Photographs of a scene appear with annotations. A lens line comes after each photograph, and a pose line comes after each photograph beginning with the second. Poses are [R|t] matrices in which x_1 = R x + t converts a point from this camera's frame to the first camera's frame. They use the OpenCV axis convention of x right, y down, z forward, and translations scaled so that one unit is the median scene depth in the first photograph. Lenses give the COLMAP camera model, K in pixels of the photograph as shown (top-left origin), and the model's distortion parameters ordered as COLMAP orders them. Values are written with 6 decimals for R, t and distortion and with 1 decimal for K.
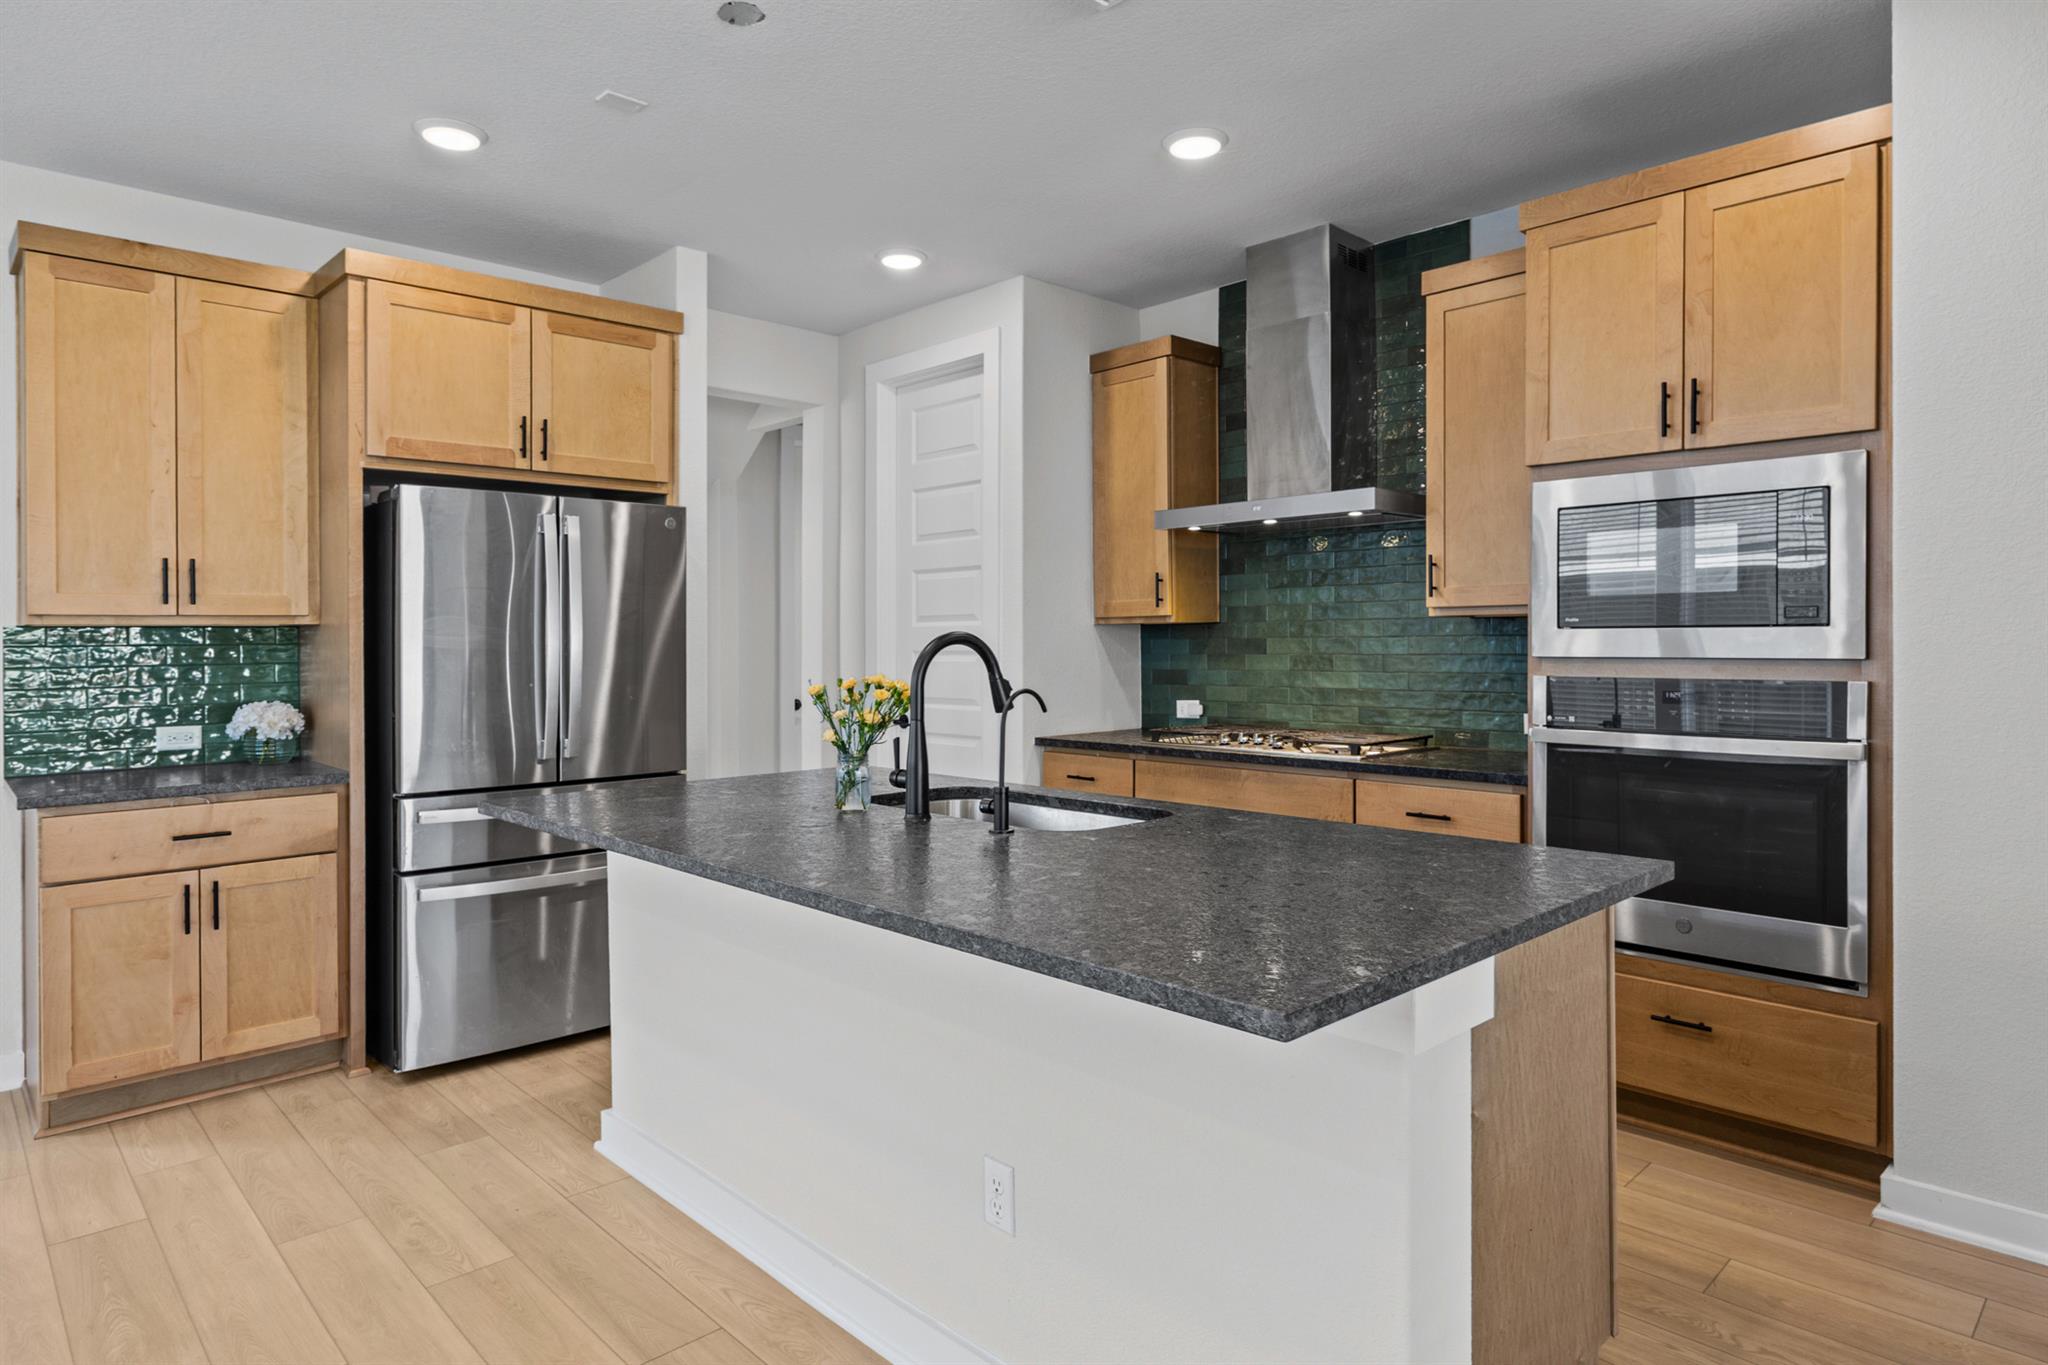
lens RADIAL K [[1151.9, 0, 1029.0], [0, 1151.9, 643.8], [0, 0, 1]] dist [0.002170, -0.001684]
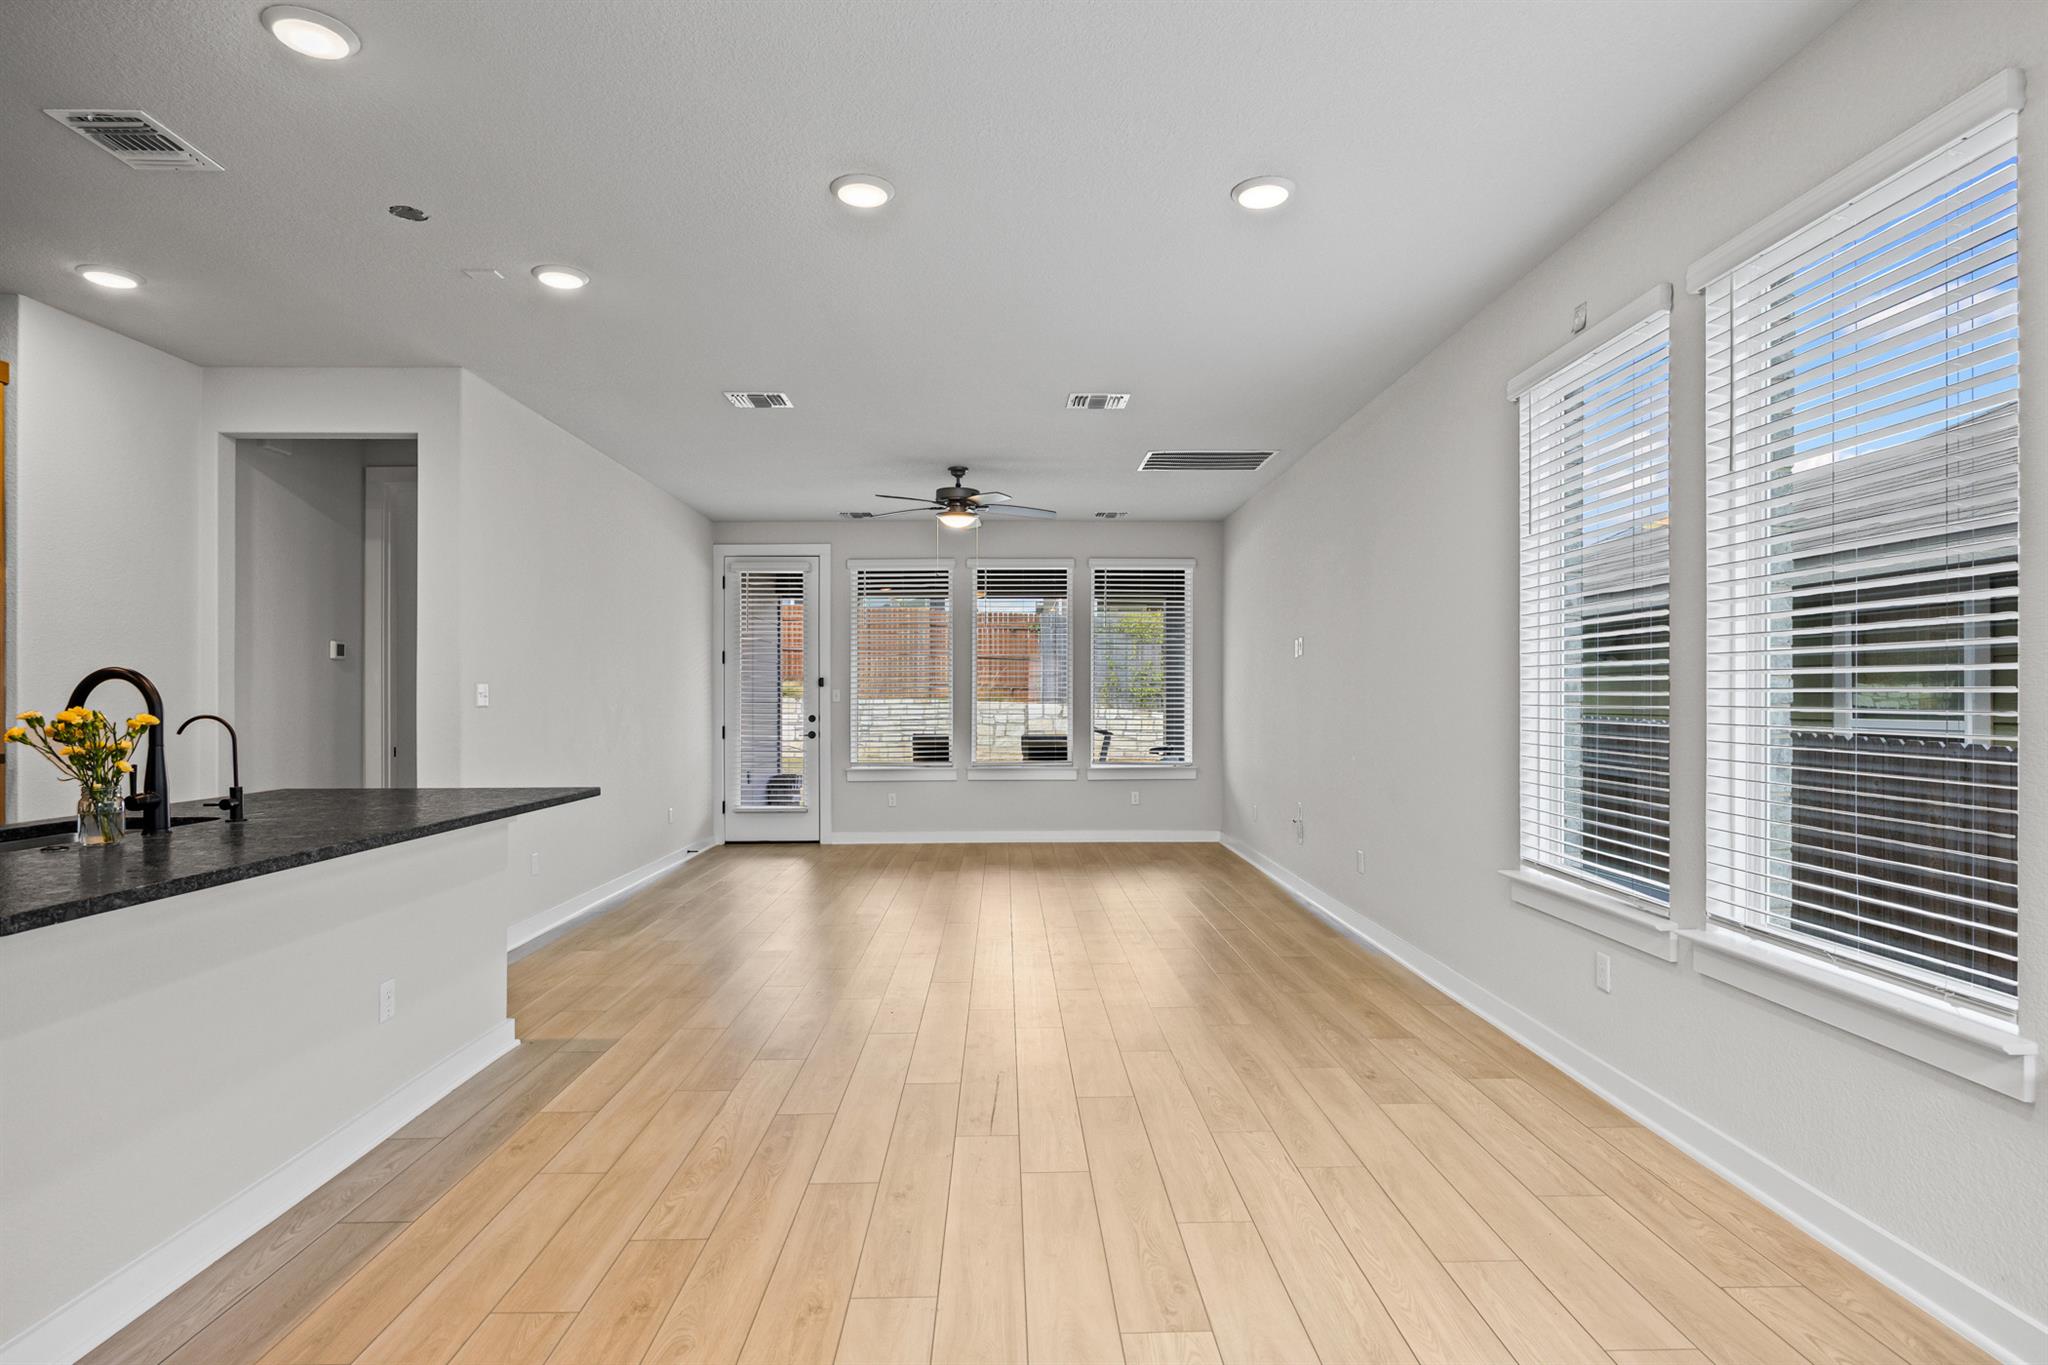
lens RADIAL K [[1089.6, 0, 1011.4], [0, 1089.6, 684.3], [0, 0, 1]] dist [0.015831, 0.000722]
pose [[-0.725048, 0.018887, 0.688439, -0.909175], [0.008229, 0.999790, -0.018761, 0.021213], [-0.688649, -0.007938, -0.725051, 0.762936]]
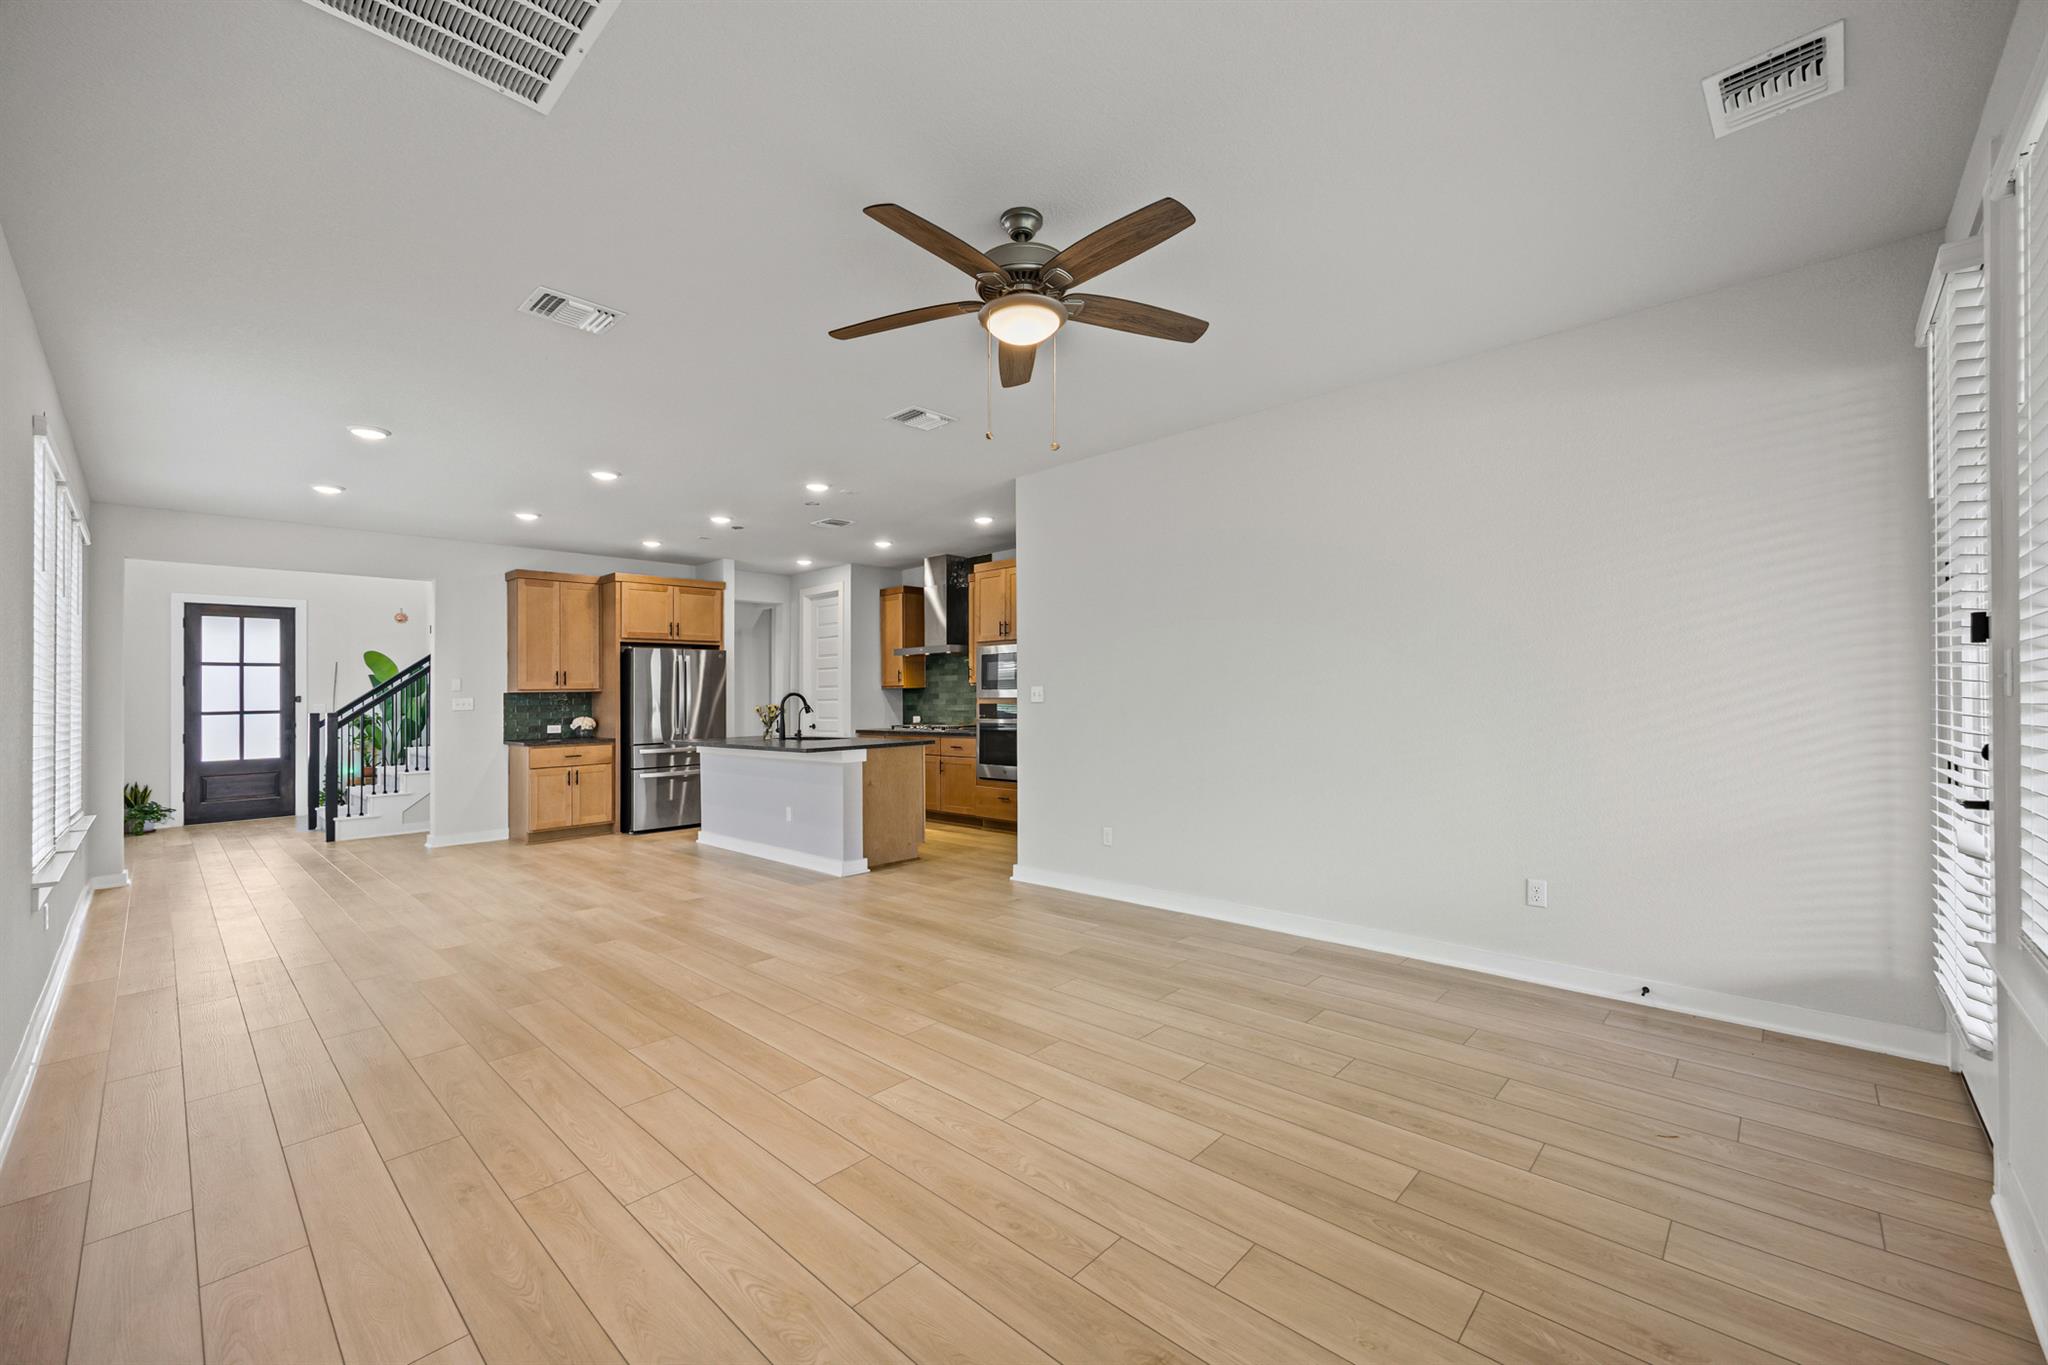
lens RADIAL K [[793.1, 0, 1033.0], [0, 793.1, 678.2], [0, 0, 1]] dist [0.005533, 0.000104]
pose [[0.998007, -0.006947, 0.062725, 0.368877], [0.008520, 0.999655, -0.024837, 0.010011], [-0.062530, 0.025322, 0.997722, -1.105908]]
